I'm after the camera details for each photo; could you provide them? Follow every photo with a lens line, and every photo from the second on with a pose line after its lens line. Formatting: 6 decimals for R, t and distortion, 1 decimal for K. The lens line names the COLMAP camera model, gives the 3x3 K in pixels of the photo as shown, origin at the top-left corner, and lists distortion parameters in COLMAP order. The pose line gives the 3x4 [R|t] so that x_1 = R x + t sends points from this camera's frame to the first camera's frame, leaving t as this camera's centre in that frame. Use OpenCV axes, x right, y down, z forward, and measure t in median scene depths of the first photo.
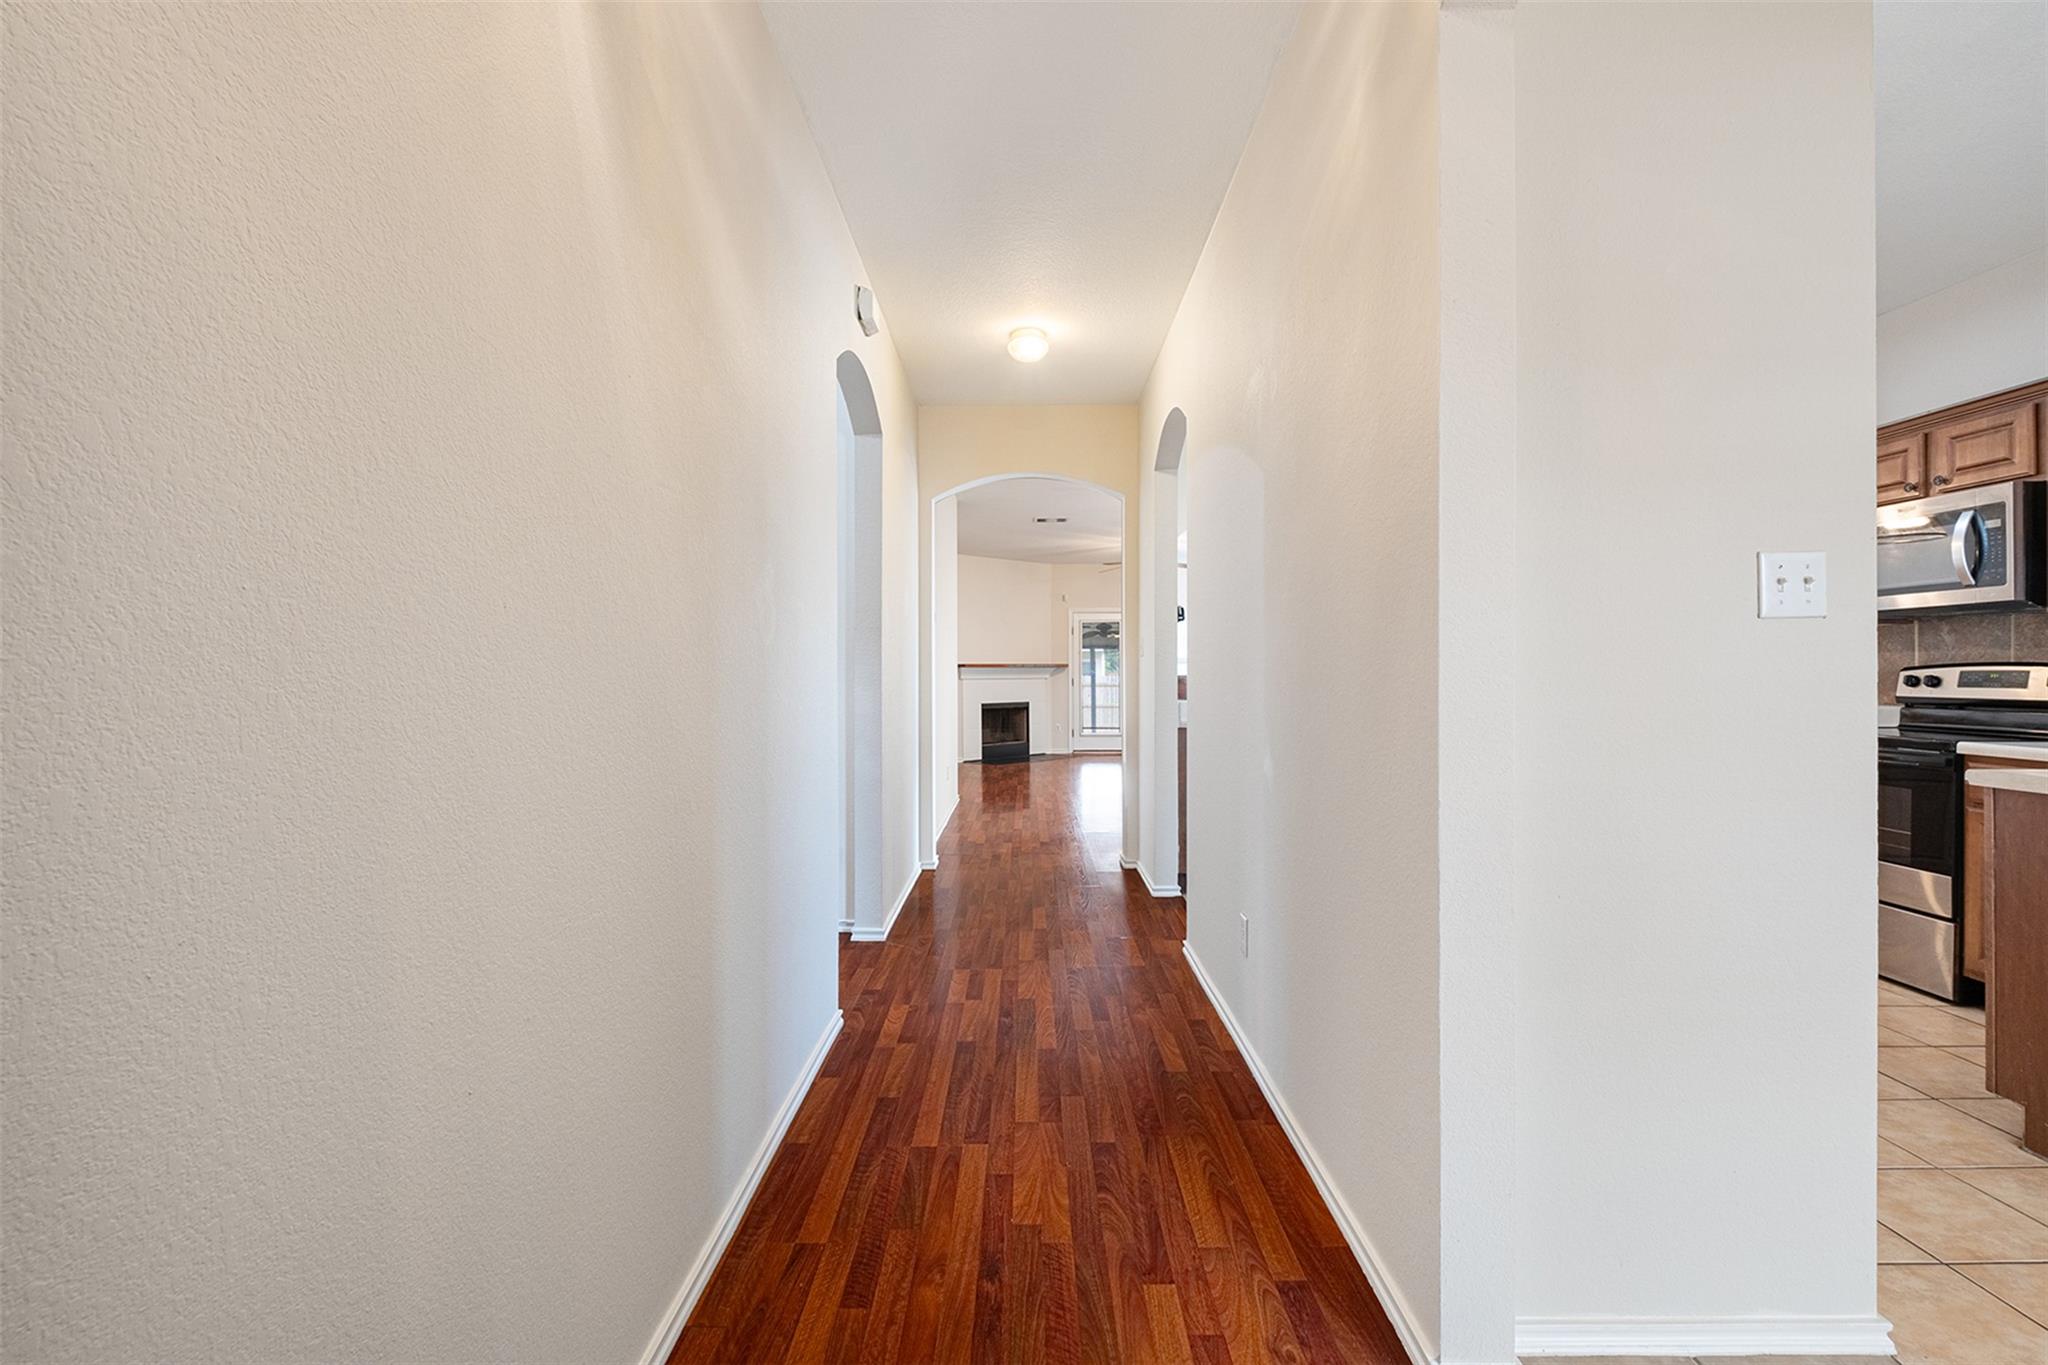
lens RADIAL K [[889.2, 0, 1024.7], [0, 889.2, 677.2], [0, 0, 1]] dist [0.001505, -0.004094]
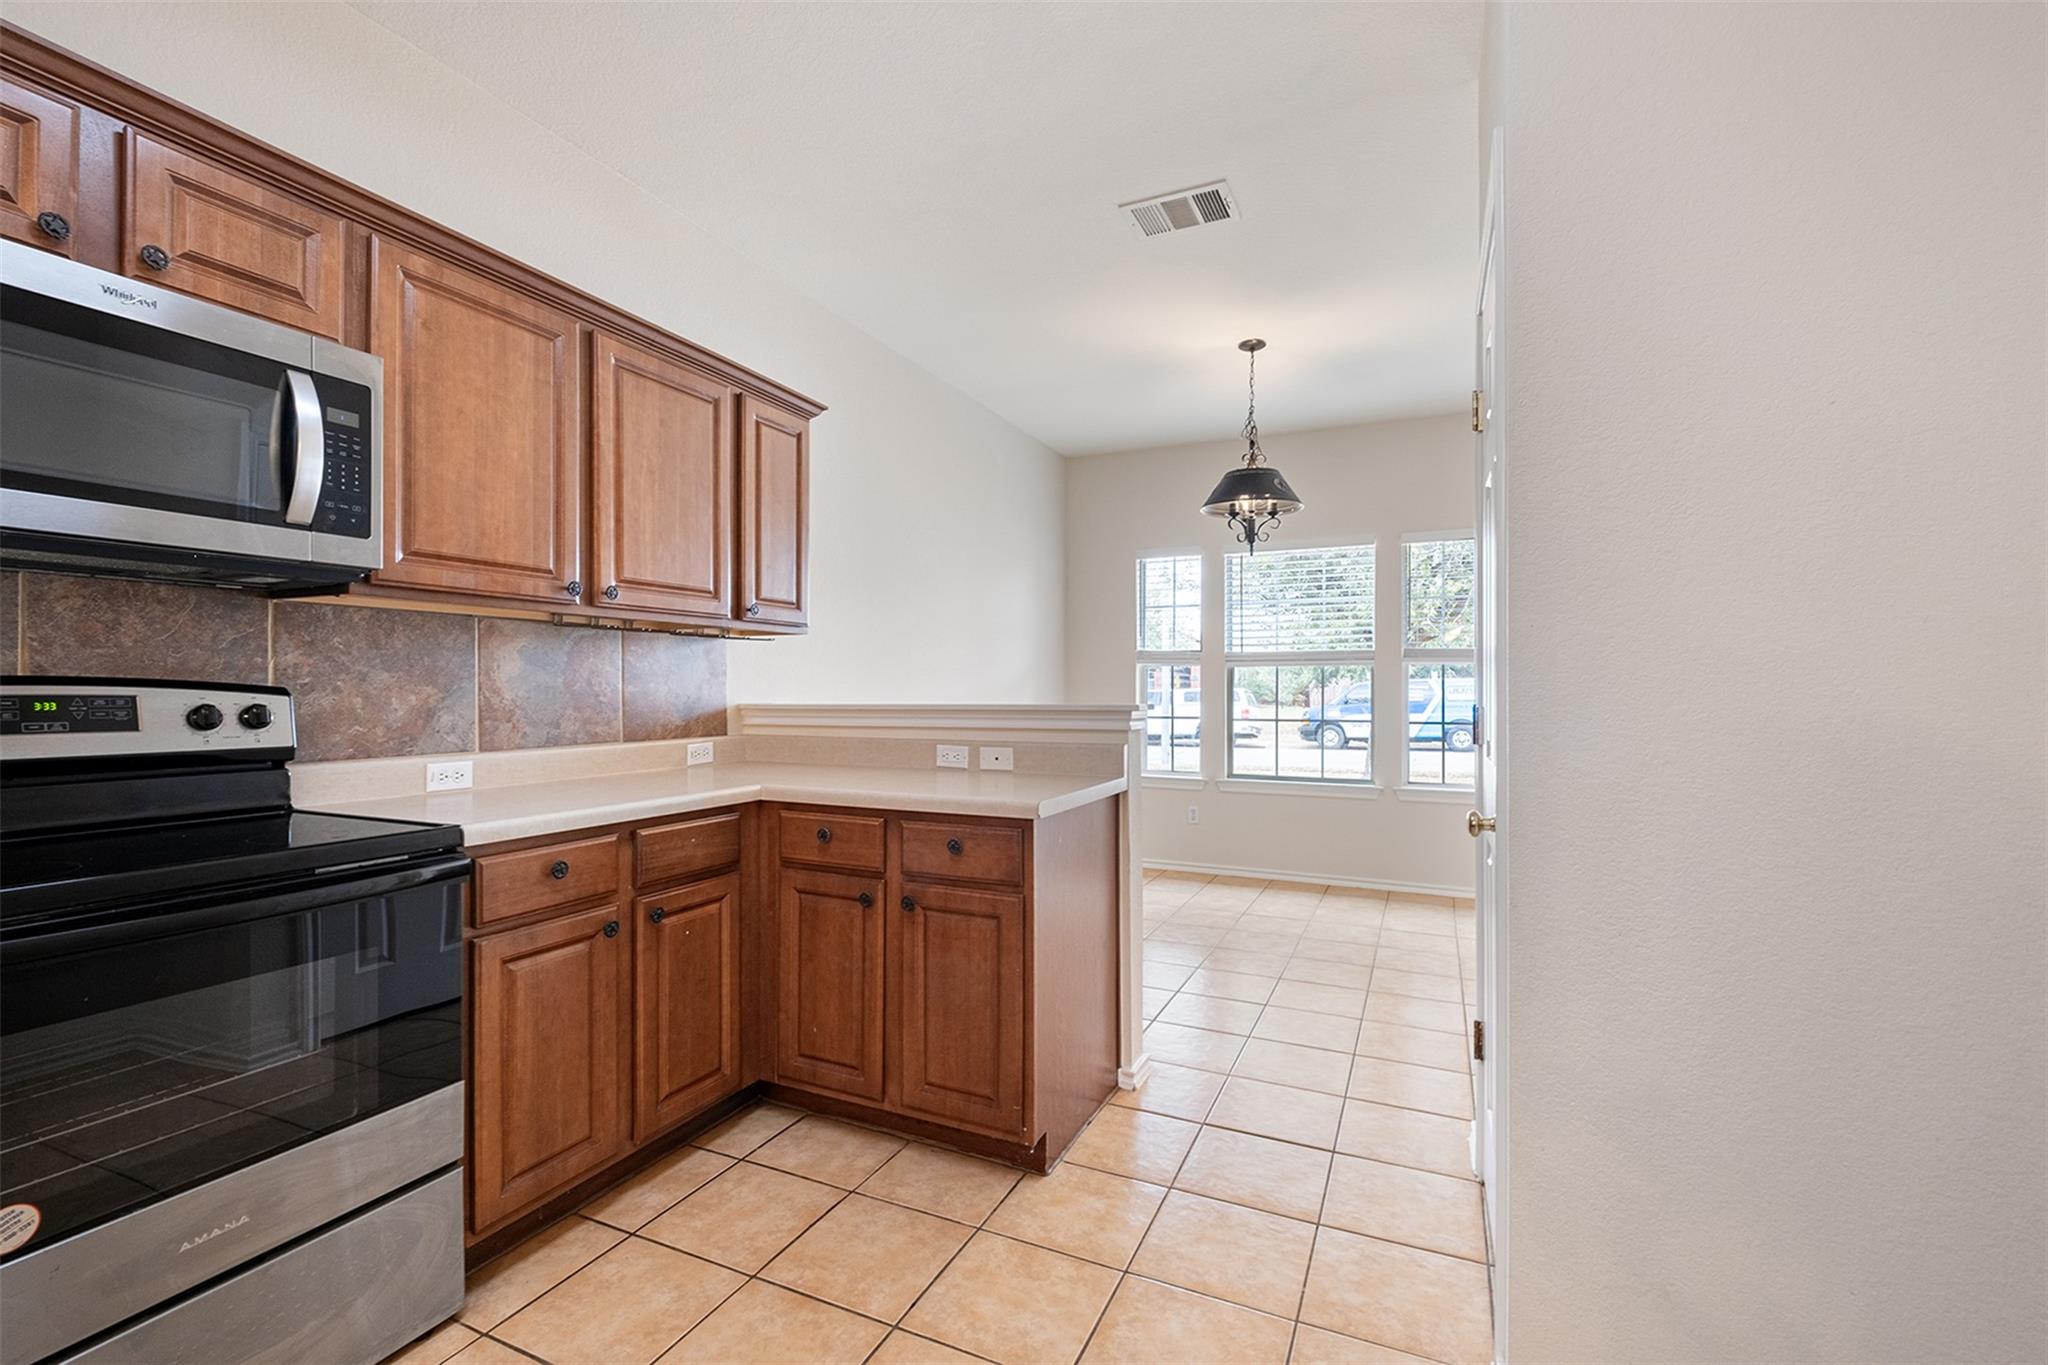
lens RADIAL K [[889.2, 0, 1021.0], [0, 889.2, 687.6], [0, 0, 1]] dist [0.001505, -0.004094]
pose [[-0.908609, 0.000082, 0.417647, 0.421541], [0.001458, 0.999995, 0.002974, -0.010911], [-0.417644, 0.003311, -0.908605, 1.100648]]
